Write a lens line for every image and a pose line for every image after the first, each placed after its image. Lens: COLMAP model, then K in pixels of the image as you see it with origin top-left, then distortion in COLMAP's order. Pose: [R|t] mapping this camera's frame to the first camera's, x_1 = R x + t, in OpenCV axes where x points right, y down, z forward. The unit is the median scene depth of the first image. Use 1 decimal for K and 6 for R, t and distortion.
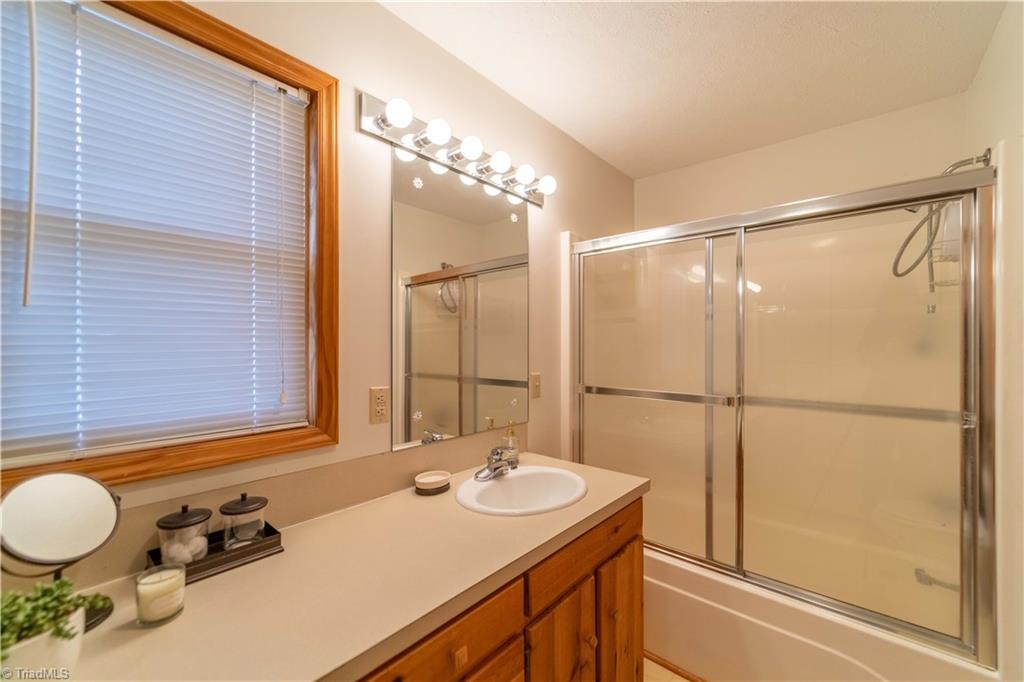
lens RADIAL K [[412.1, 0, 514.0], [0, 412.1, 342.6], [0, 0, 1]] dist [0.000296, -0.000746]
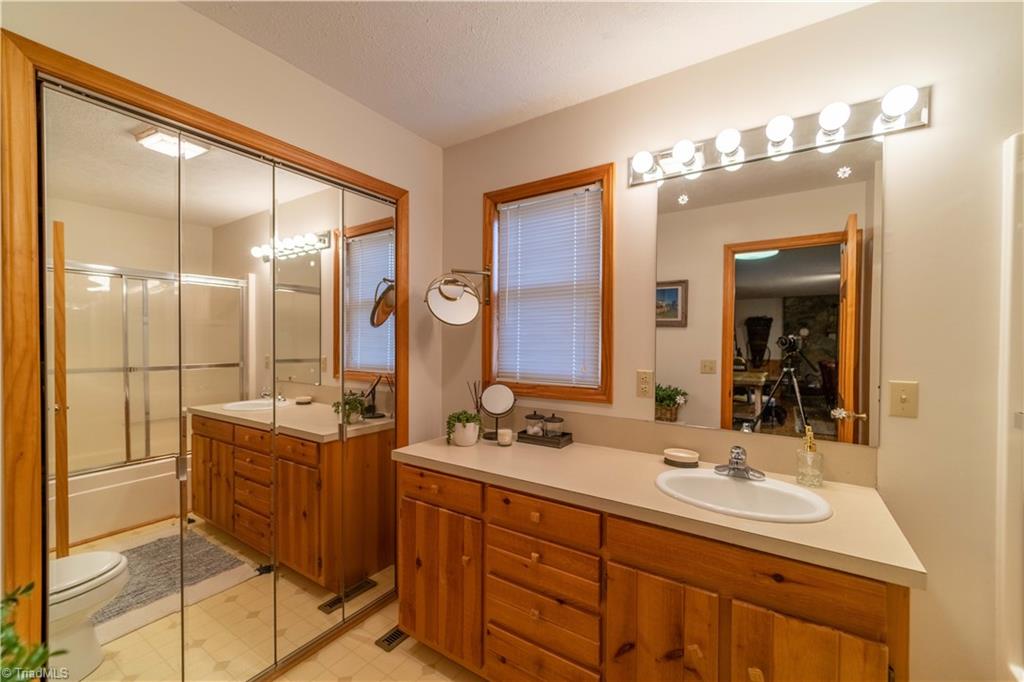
lens RADIAL K [[412.1, 0, 515.5], [0, 412.1, 344.1], [0, 0, 1]] dist [0.000296, -0.000746]
pose [[0.131385, 0.008712, -0.991293, 1.057564], [0.001263, 0.999959, 0.008956, 0.011580], [0.991331, -0.002429, 0.131368, 0.463470]]
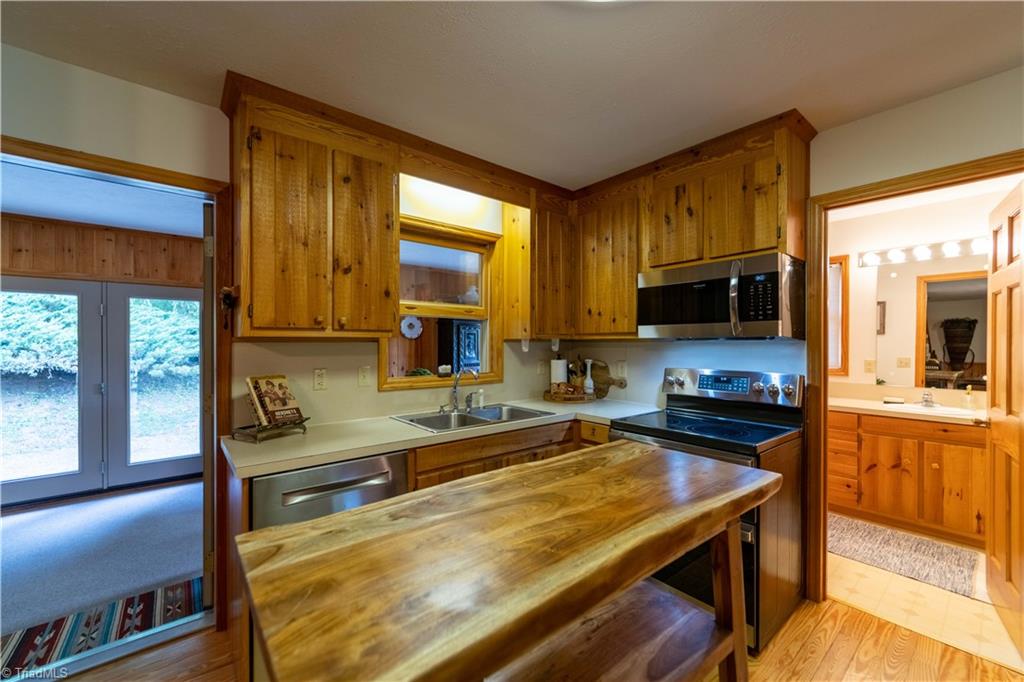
lens RADIAL K [[412.1, 0, 513.3], [0, 412.1, 345.2], [0, 0, 1]] dist [0.000296, -0.000746]
pose [[-0.168815, 0.004542, -0.985637, 3.037629], [0.004073, 0.999984, 0.003911, -0.003932], [0.985639, -0.003354, -0.168831, -0.930802]]
